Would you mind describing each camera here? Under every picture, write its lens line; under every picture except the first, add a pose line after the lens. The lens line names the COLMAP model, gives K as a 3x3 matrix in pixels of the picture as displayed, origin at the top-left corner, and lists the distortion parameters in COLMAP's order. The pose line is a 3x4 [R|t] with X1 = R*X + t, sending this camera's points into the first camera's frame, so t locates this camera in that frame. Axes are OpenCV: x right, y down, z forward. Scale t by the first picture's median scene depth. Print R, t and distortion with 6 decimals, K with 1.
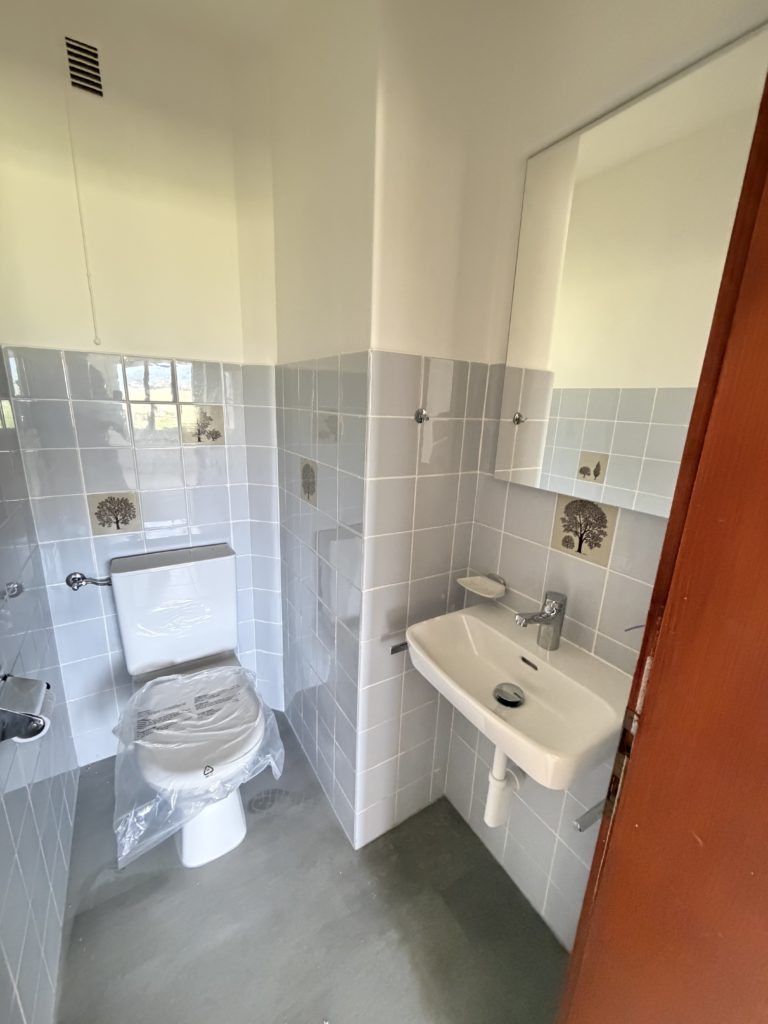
lens RADIAL K [[410.5, 0, 384.0], [0, 410.5, 510.0], [0, 0, 1]] dist [0.001860, 0.000179]
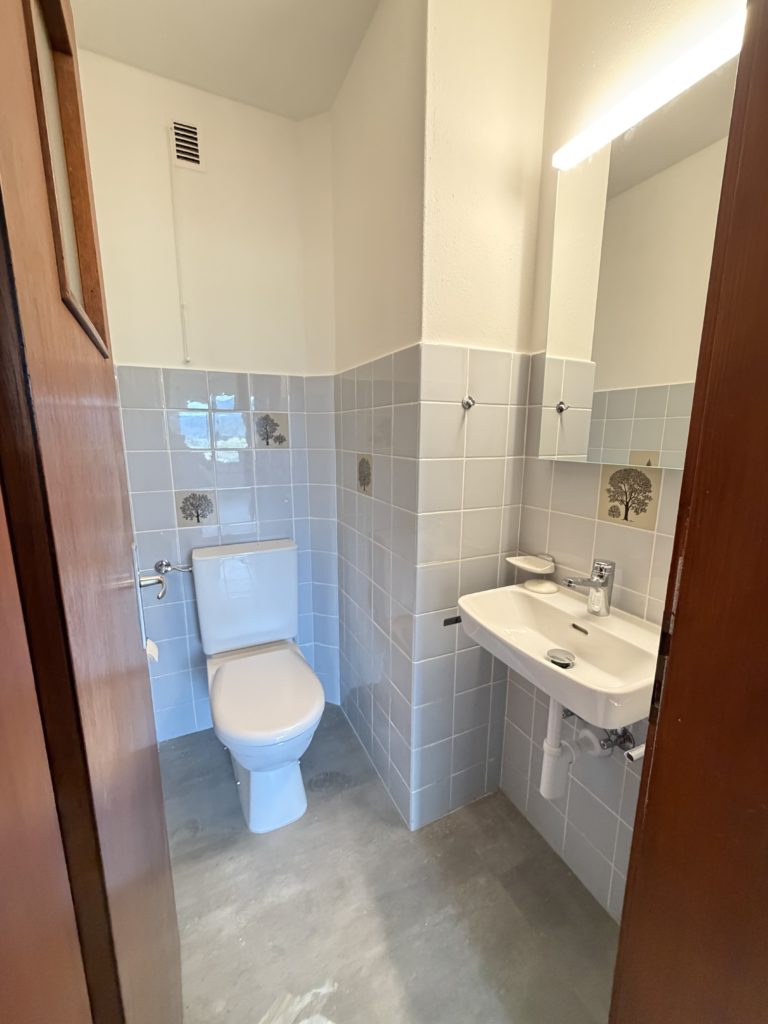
lens RADIAL K [[410.5, 0, 384.0], [0, 410.5, 510.0], [0, 0, 1]] dist [0.001860, 0.000179]
pose [[0.993188, -0.015474, -0.115493, -0.008789], [0.007124, 0.997353, -0.072368, 0.125233], [0.116307, 0.071052, 0.990669, -0.083567]]
